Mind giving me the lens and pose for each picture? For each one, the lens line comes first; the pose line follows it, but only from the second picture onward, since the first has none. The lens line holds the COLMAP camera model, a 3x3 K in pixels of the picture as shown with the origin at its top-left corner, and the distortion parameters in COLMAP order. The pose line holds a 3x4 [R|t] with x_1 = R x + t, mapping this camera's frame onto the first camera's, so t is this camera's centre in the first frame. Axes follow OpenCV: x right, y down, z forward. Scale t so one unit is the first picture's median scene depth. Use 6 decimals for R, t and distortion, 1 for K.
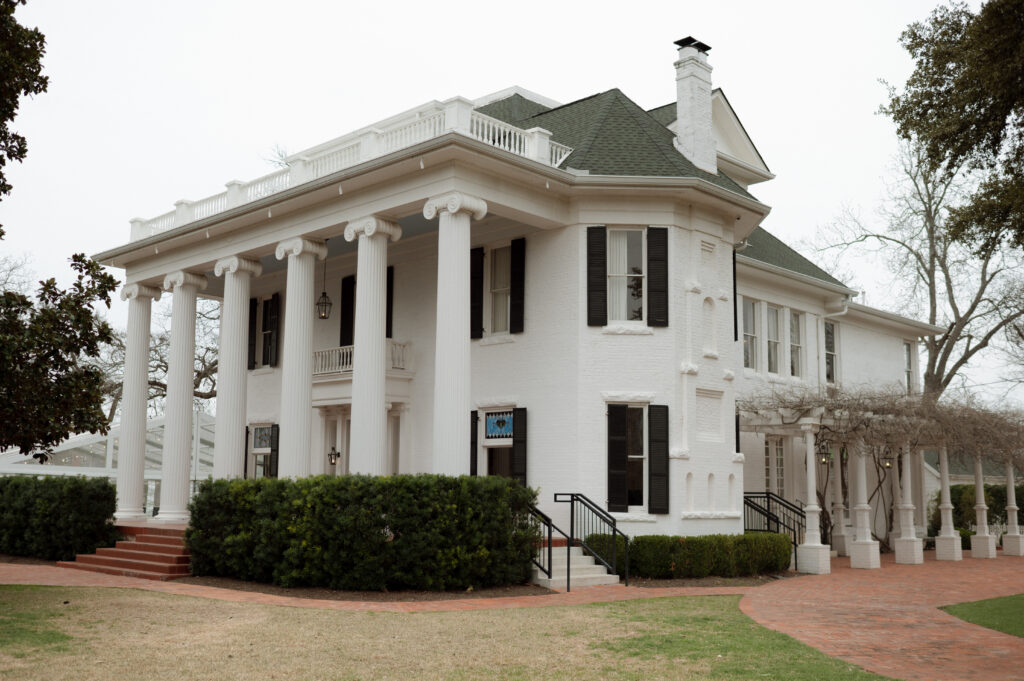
lens RADIAL K [[1045.7, 0, 512.0], [0, 1045.7, 340.5], [0, 0, 1]] dist [-0.018554, -0.009534]
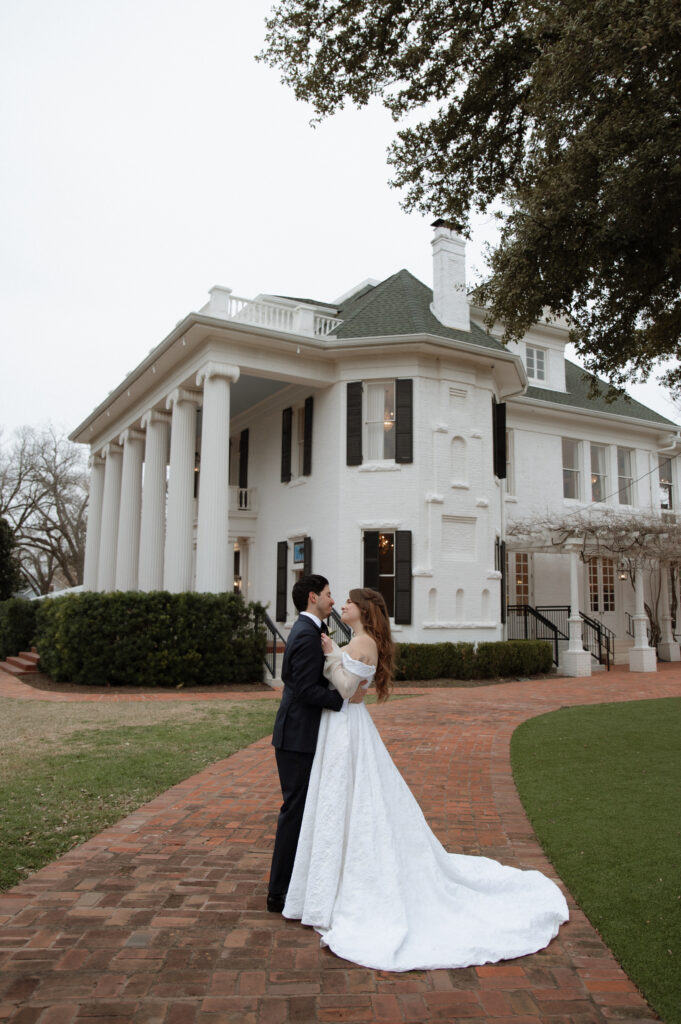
lens RADIAL K [[818.0, 0, 340.9], [0, 818.0, 462.5], [0, 0, 1]] dist [-0.082654, 0.001440]
pose [[0.971245, -0.052643, -0.232191, 0.278389], [0.043149, 0.998019, -0.045785, 0.024157], [0.234141, 0.034449, 0.971592, 0.096099]]
